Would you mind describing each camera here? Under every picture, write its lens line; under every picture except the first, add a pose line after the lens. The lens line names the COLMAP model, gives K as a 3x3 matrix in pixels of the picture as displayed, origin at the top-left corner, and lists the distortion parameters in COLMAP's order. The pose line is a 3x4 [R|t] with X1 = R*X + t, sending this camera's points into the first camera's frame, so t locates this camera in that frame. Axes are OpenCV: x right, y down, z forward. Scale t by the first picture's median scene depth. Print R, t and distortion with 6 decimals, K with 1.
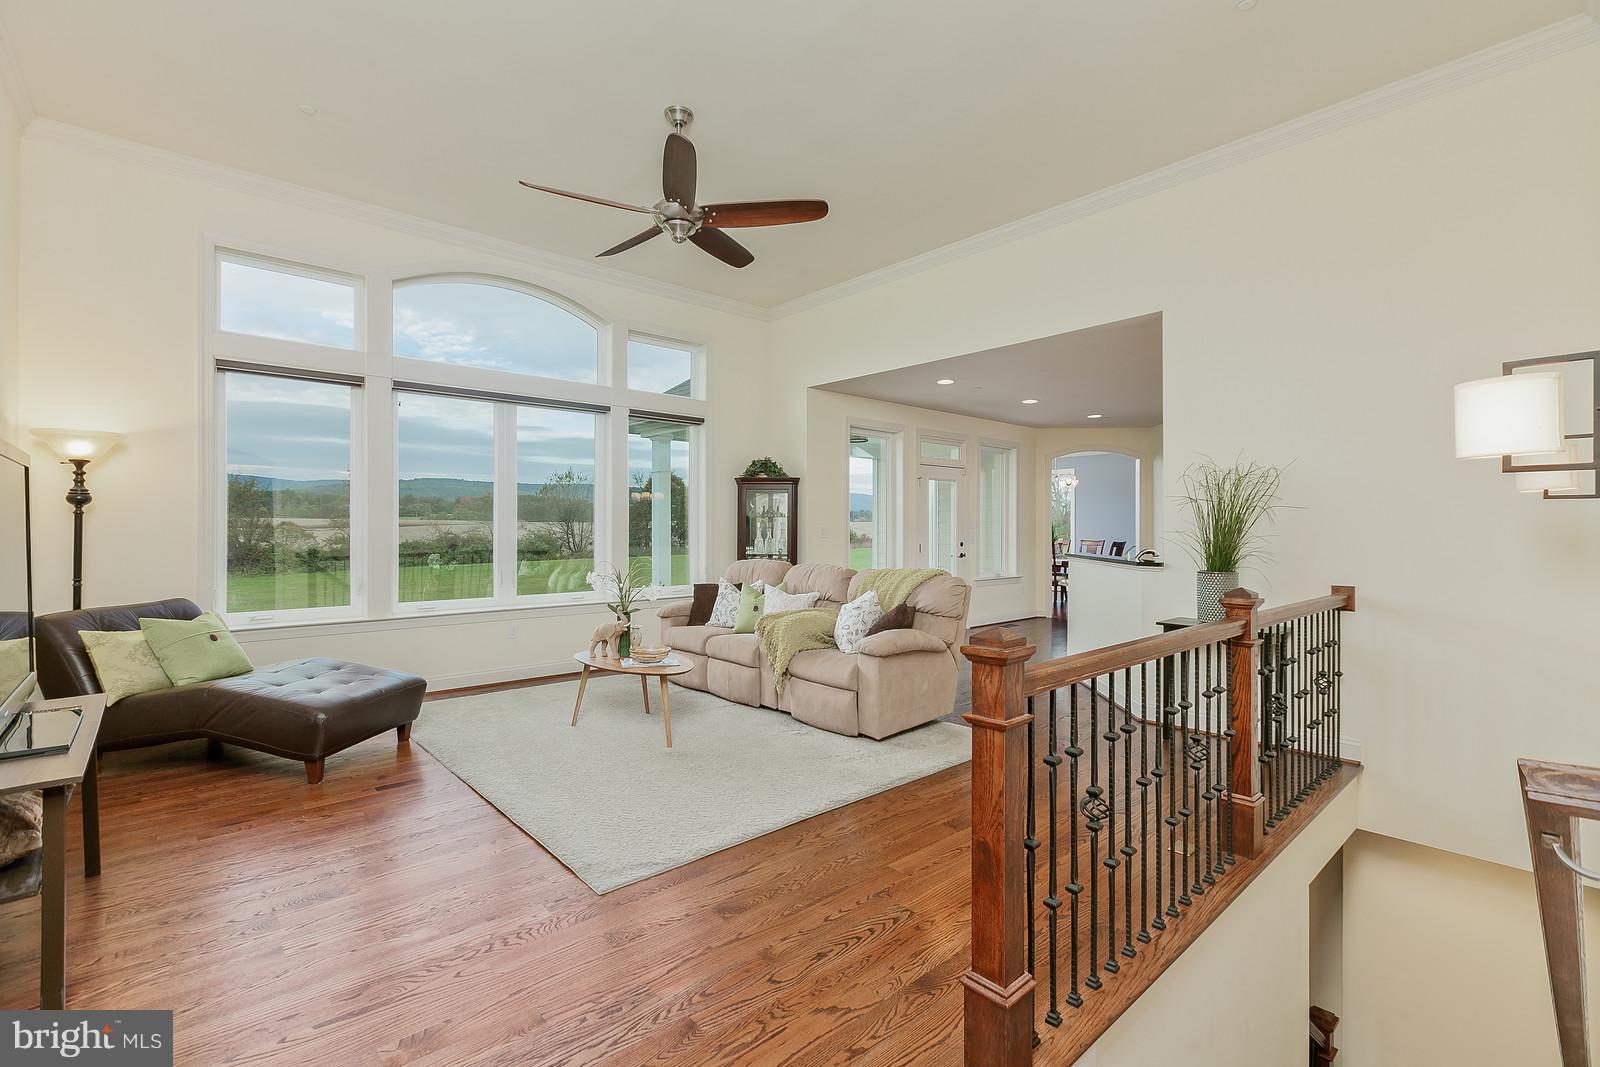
lens RADIAL K [[719.0, 0, 800.0], [0, 719.0, 533.5], [0, 0, 1]] dist [-0.000164, -0.000014]
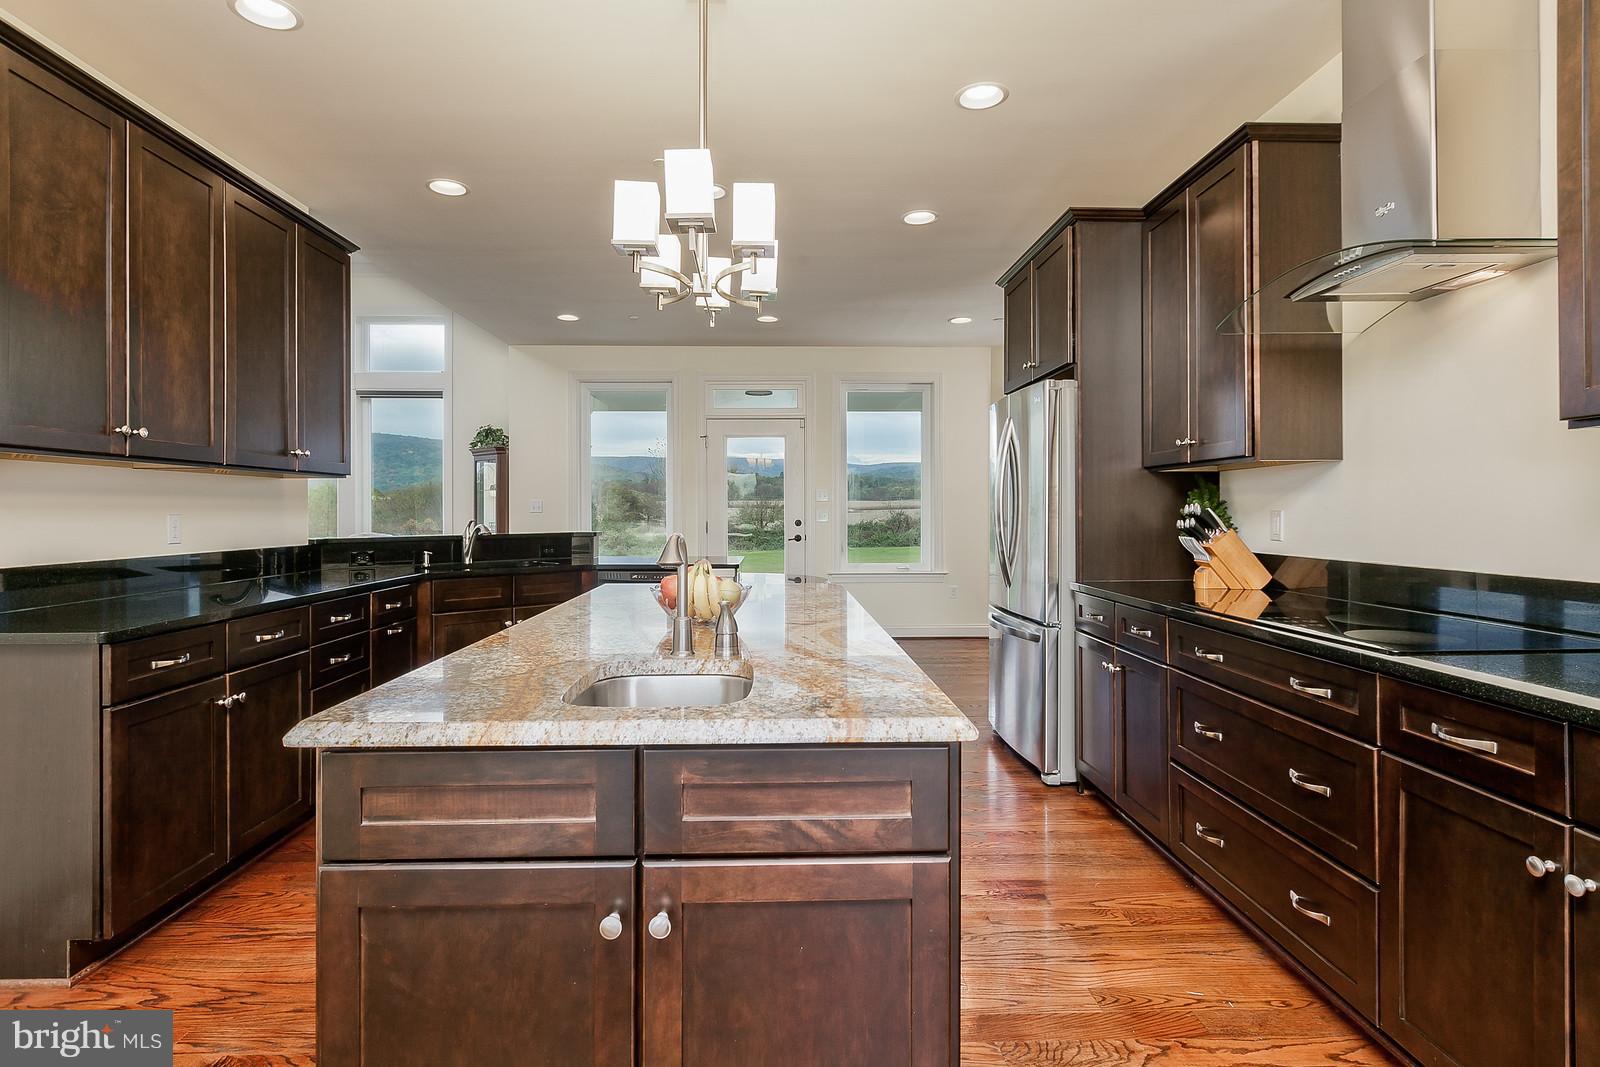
lens RADIAL K [[719.0, 0, 800.0], [0, 719.0, 533.5], [0, 0, 1]] dist [-0.000164, -0.000014]
pose [[0.767836, 0.013319, -0.640508, 0.689143], [0.002292, 0.999720, 0.023536, 0.008566], [0.640643, -0.019540, 0.767591, 0.449700]]
